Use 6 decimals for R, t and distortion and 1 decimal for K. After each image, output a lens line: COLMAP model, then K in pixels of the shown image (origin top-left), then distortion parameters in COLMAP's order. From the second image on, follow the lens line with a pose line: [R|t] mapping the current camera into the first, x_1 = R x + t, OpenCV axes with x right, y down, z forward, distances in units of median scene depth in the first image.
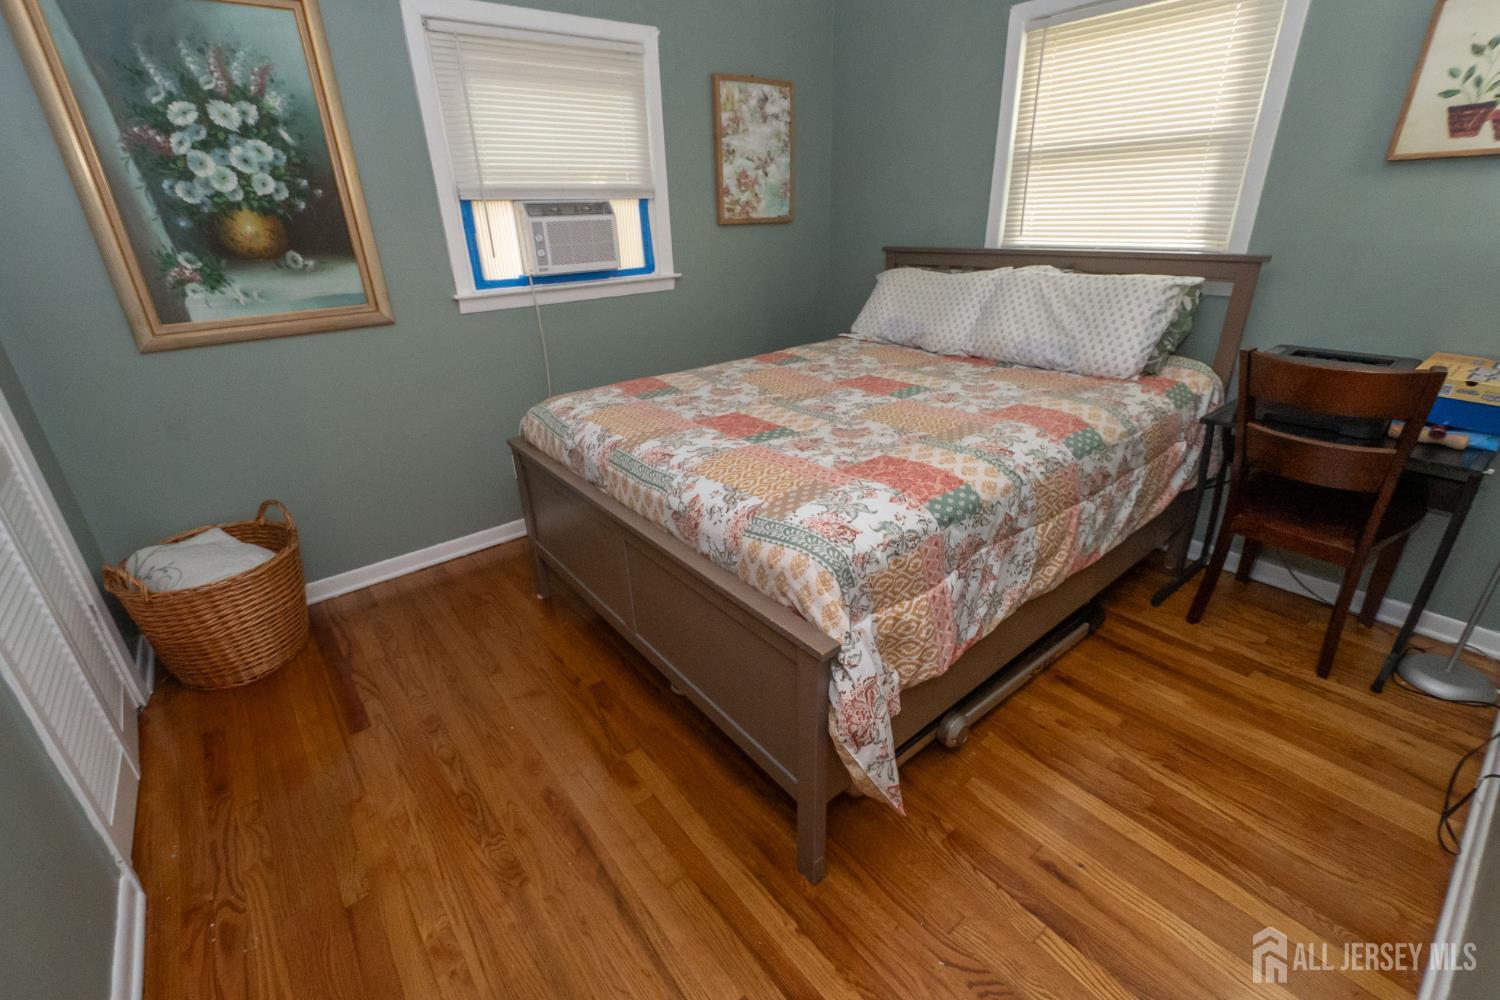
lens RADIAL K [[661.4, 0, 747.8], [0, 661.4, 500.5], [0, 0, 1]] dist [0.005390, -0.004863]
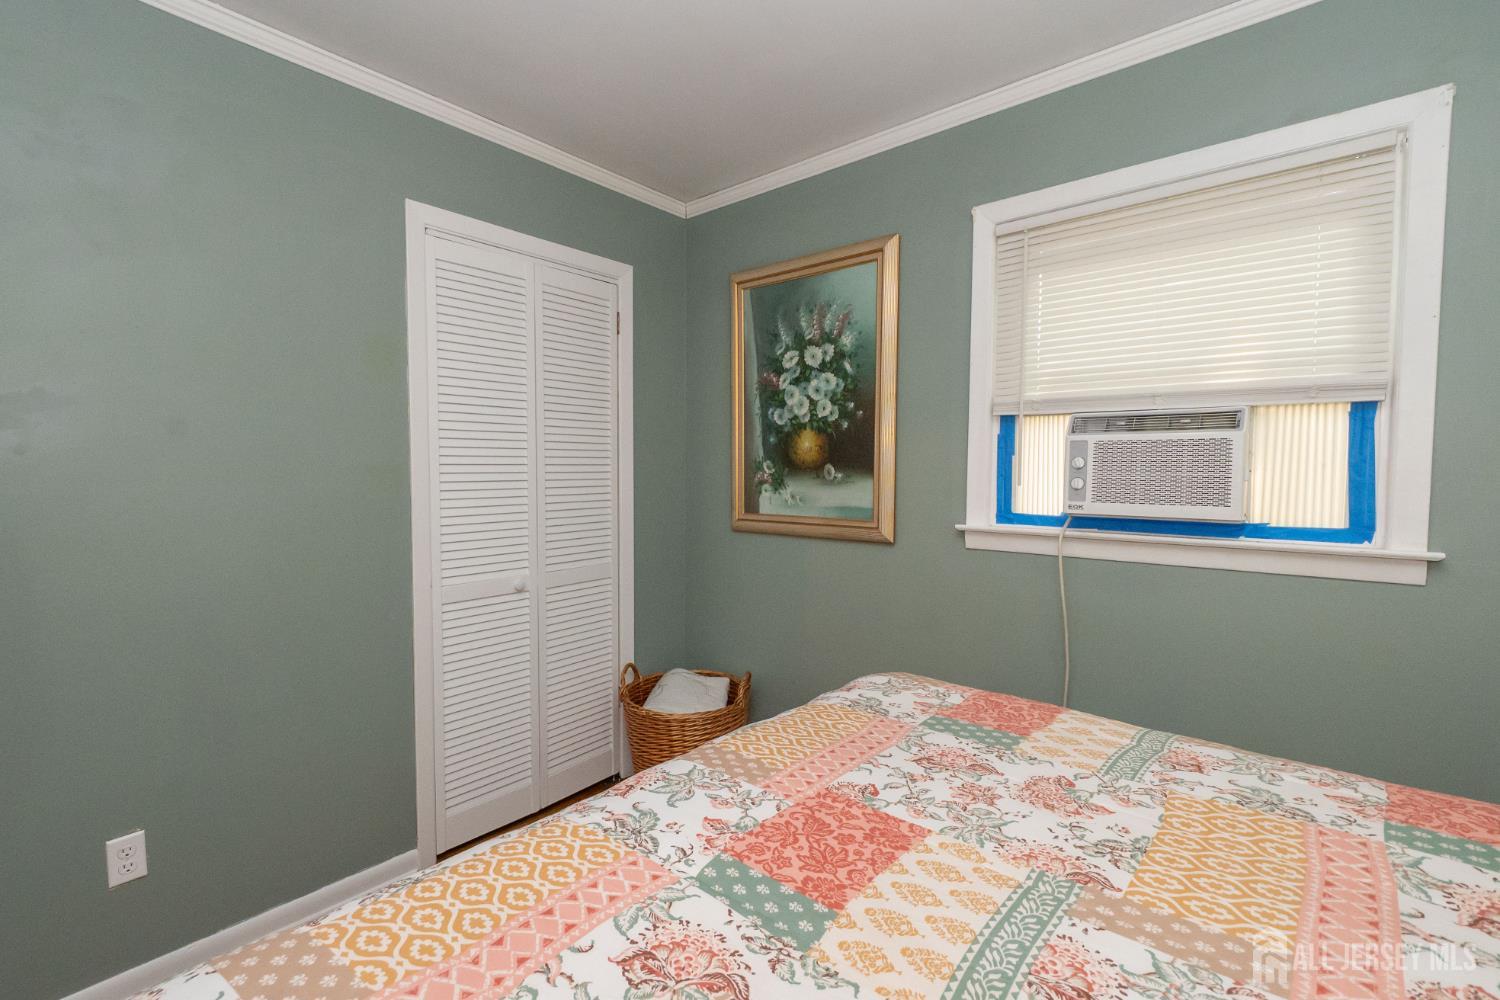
lens RADIAL K [[661.4, 0, 745.3], [0, 661.4, 494.5], [0, 0, 1]] dist [0.005390, -0.004863]
pose [[0.174708, 0.068241, -0.982253, 0.369451], [-0.406413, 0.913647, -0.008812, -0.283206], [0.896831, 0.400740, 0.187355, 0.739487]]
